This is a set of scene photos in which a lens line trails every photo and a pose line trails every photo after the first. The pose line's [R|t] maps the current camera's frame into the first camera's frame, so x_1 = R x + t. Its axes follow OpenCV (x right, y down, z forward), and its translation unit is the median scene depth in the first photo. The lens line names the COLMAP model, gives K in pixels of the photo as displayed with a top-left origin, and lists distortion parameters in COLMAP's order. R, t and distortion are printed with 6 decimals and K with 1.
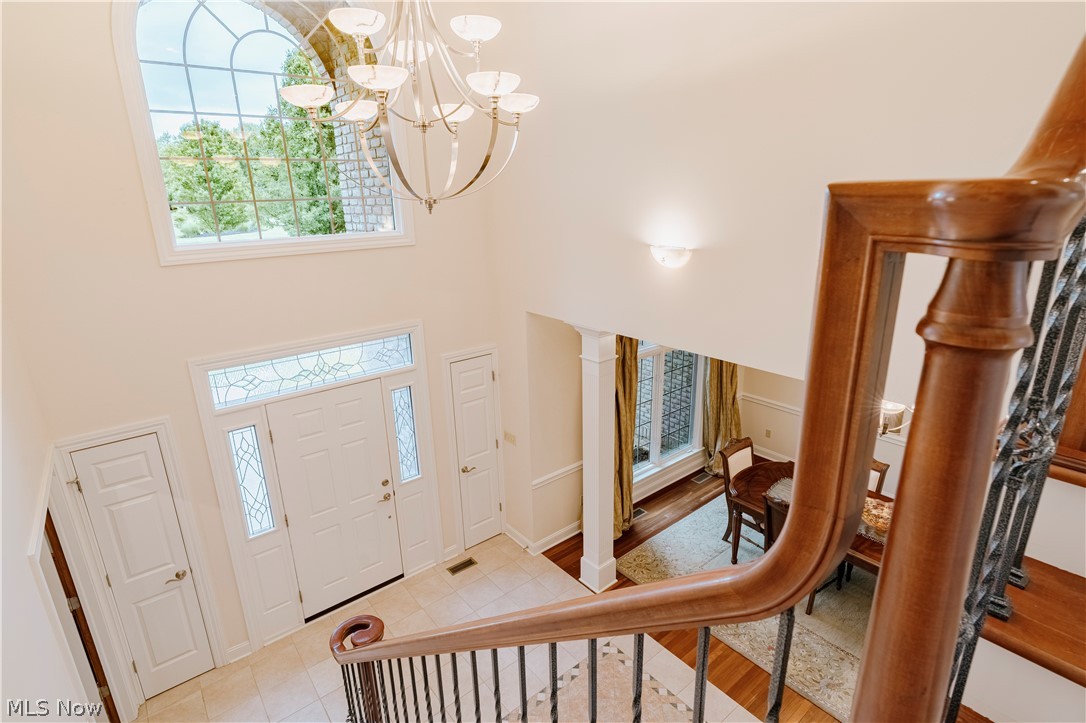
lens RADIAL K [[561.2, 0, 541.4], [0, 561.2, 350.6], [0, 0, 1]] dist [-0.010728, 0.000781]
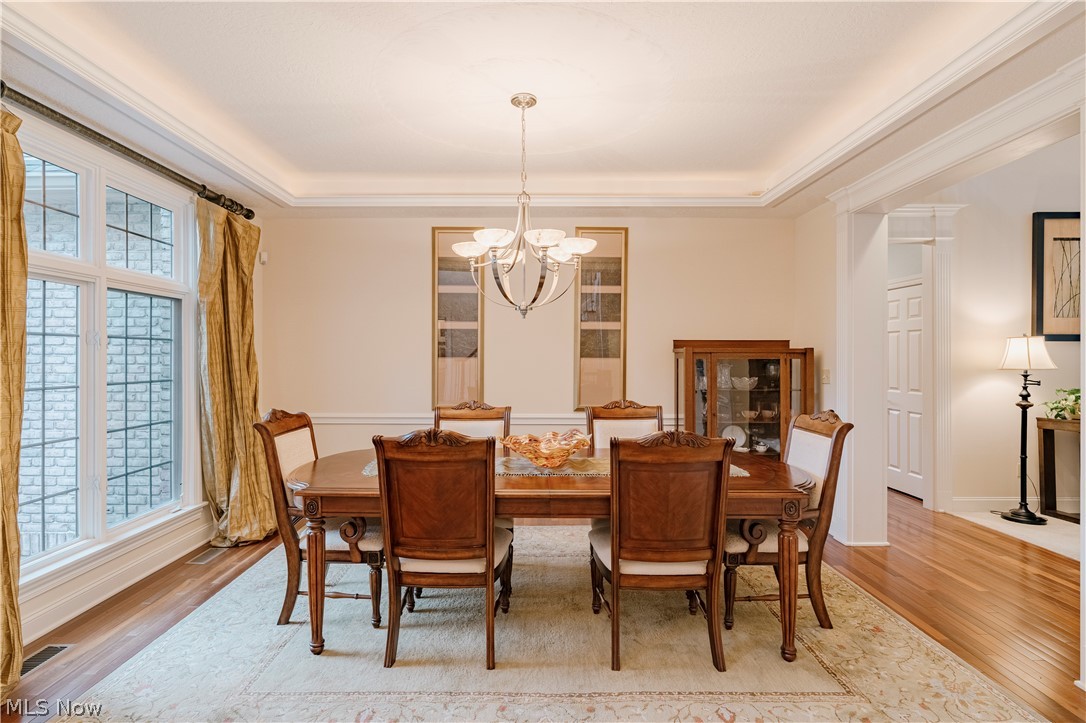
lens RADIAL K [[536.8, 0, 524.6], [0, 536.8, 354.0], [0, 0, 1]] dist [-0.002364, -0.000146]
pose [[0.638906, 0.022588, 0.768953, 0.106146], [0.209625, 0.956631, -0.202274, 0.267754], [-0.740174, 0.290426, 0.606462, 0.528231]]
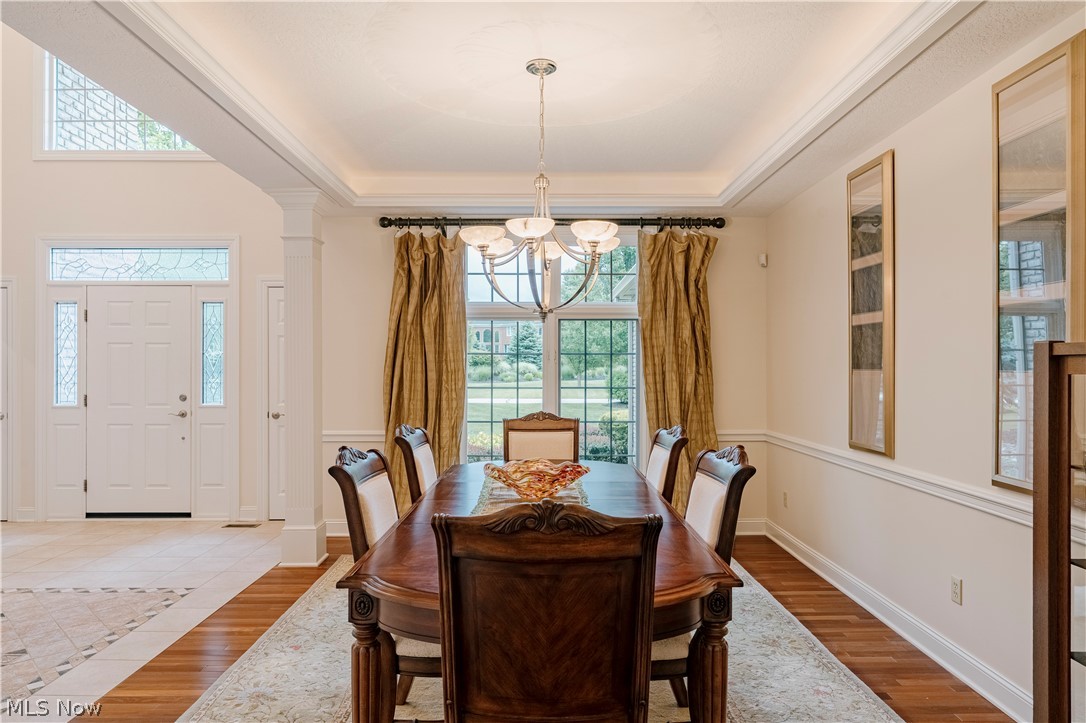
lens RADIAL K [[668.9, 0, 544.5], [0, 668.9, 368.2], [0, 0, 1]] dist [-0.005707, 0.003472]
pose [[0.788277, 0.025731, -0.614782, 0.844984], [-0.196998, 0.957090, -0.212535, 0.280949], [0.582933, 0.288648, 0.759521, 0.425620]]
